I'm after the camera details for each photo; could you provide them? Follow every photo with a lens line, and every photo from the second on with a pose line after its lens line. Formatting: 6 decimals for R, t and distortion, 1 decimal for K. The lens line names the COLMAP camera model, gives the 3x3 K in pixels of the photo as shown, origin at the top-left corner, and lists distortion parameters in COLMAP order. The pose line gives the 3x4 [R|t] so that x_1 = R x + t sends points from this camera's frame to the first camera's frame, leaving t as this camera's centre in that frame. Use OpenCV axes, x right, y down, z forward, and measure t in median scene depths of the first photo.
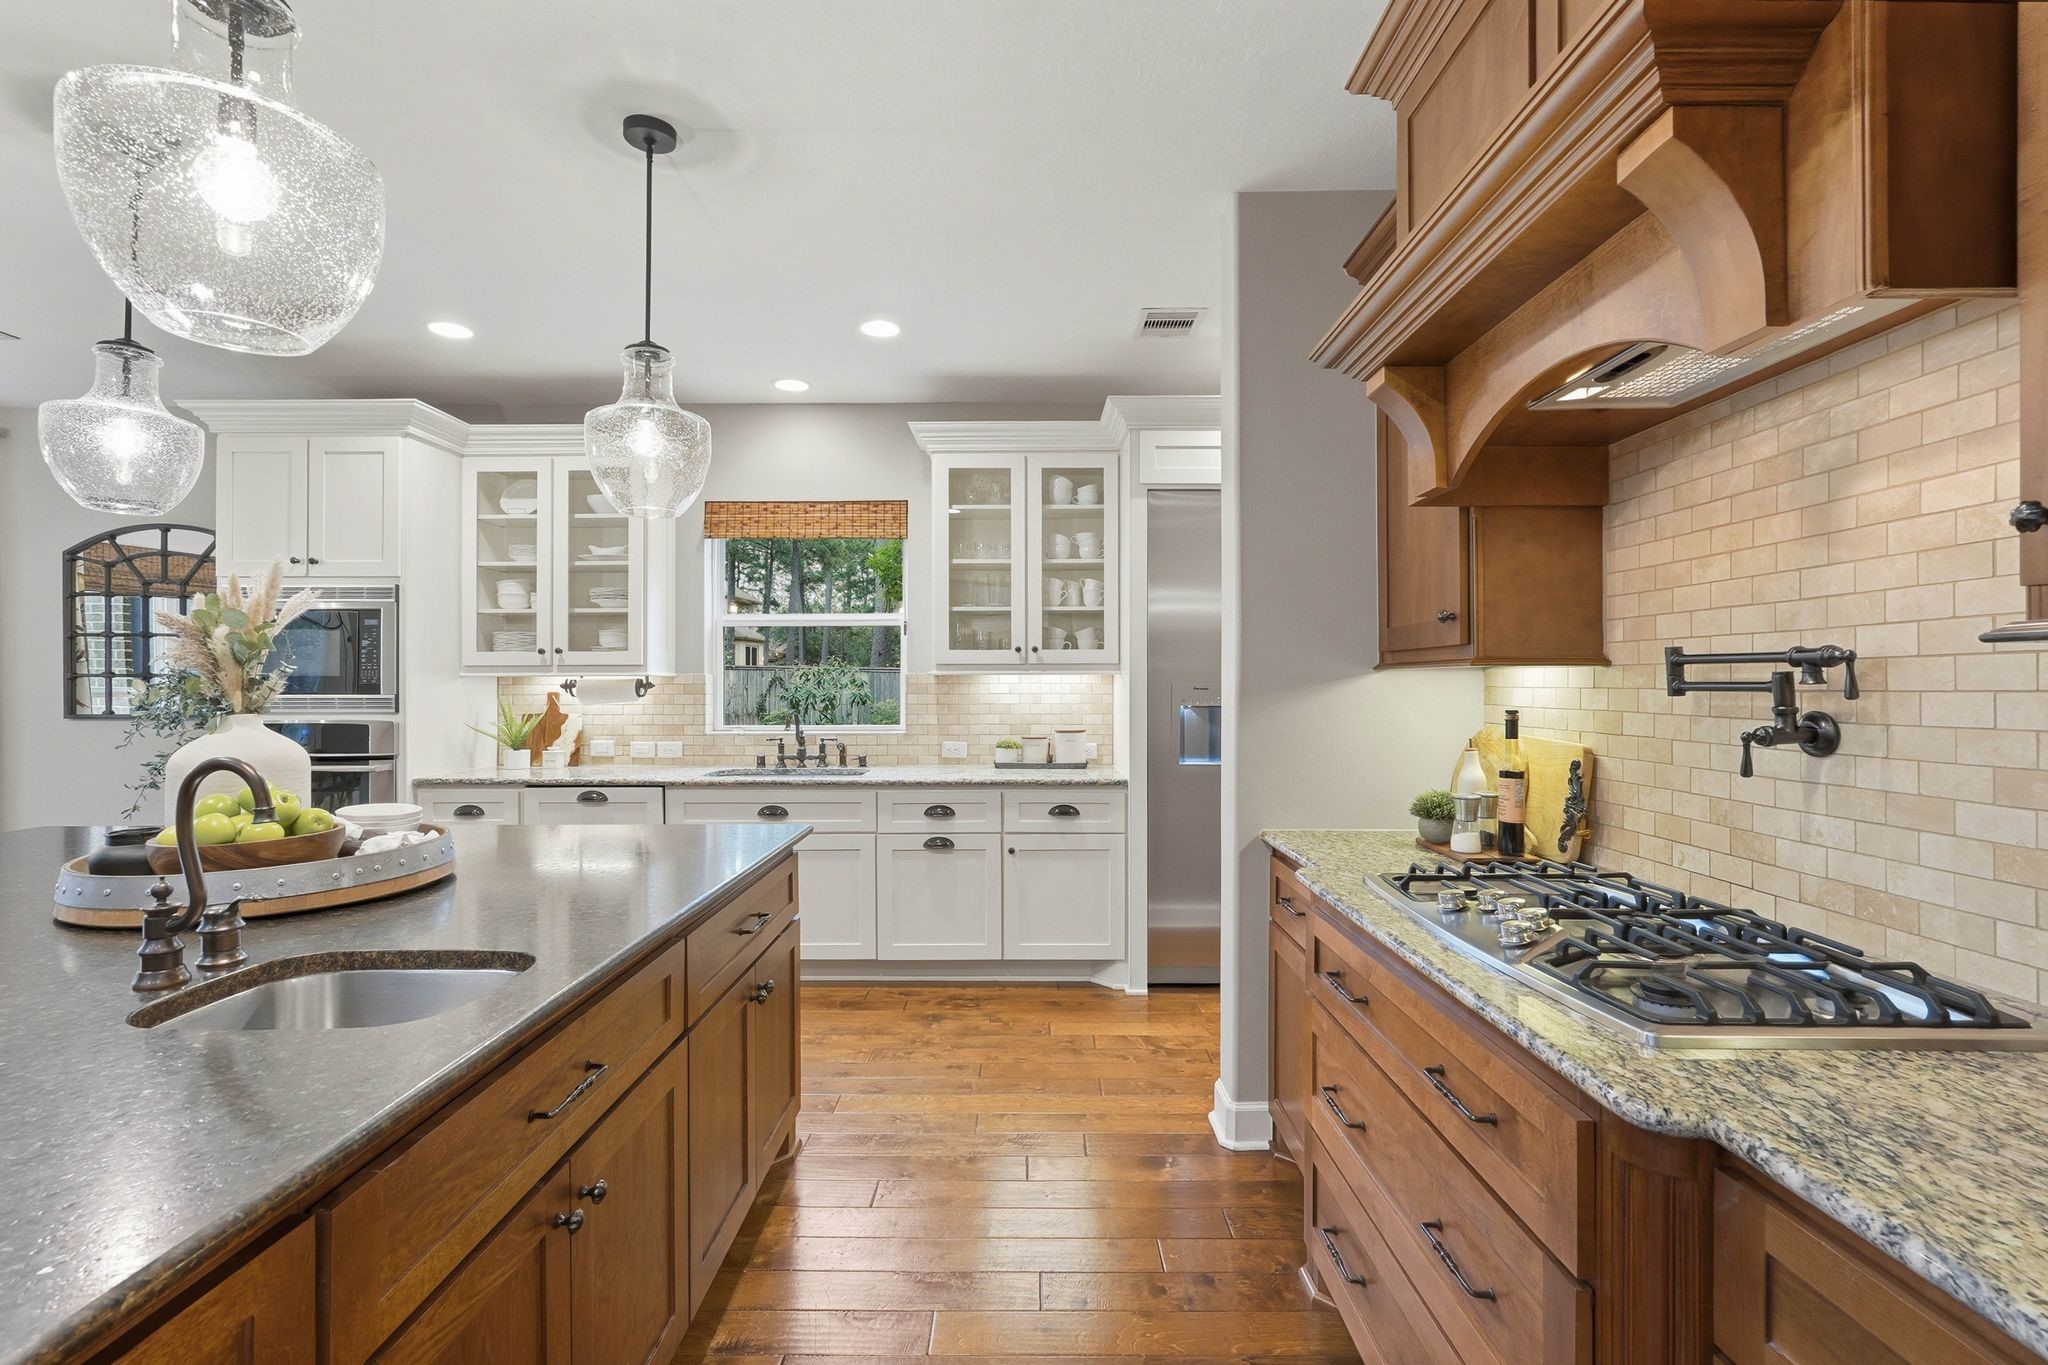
lens RADIAL K [[887.4, 0, 1020.1], [0, 887.4, 682.4], [0, 0, 1]] dist [0.000330, 0.000029]
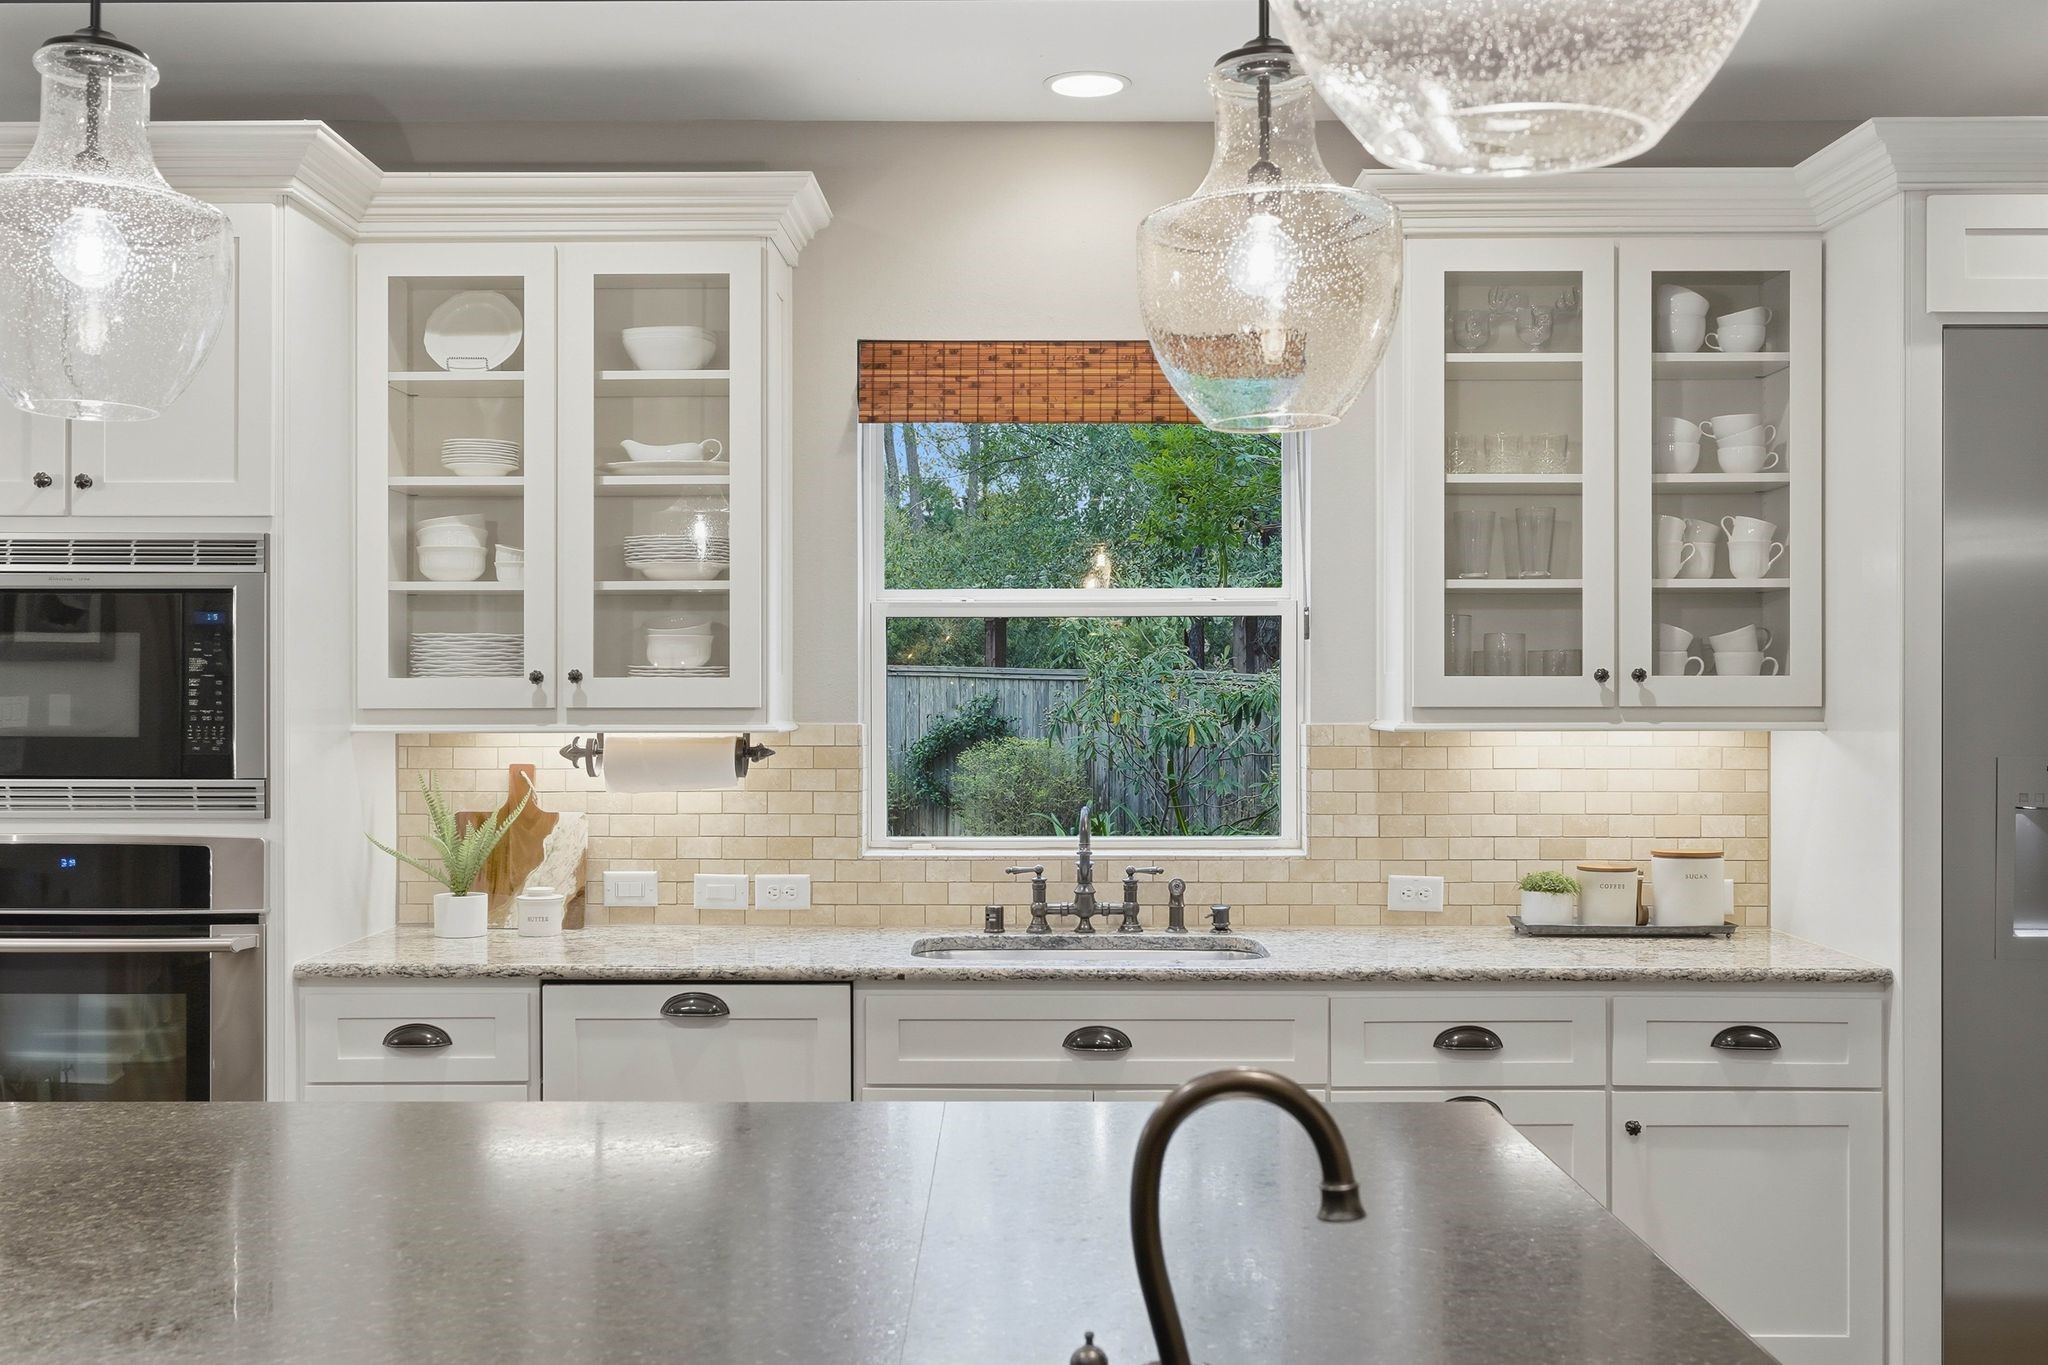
lens RADIAL K [[1963.3, 0, 1028.3], [0, 1963.3, 691.6], [0, 0, 1]] dist [0.003861, 0.000000]
pose [[0.999998, 0.001808, 0.001183, -0.287404], [-0.001812, 0.999991, 0.003782, -0.031477], [-0.001176, -0.003784, 0.999992, 0.004641]]
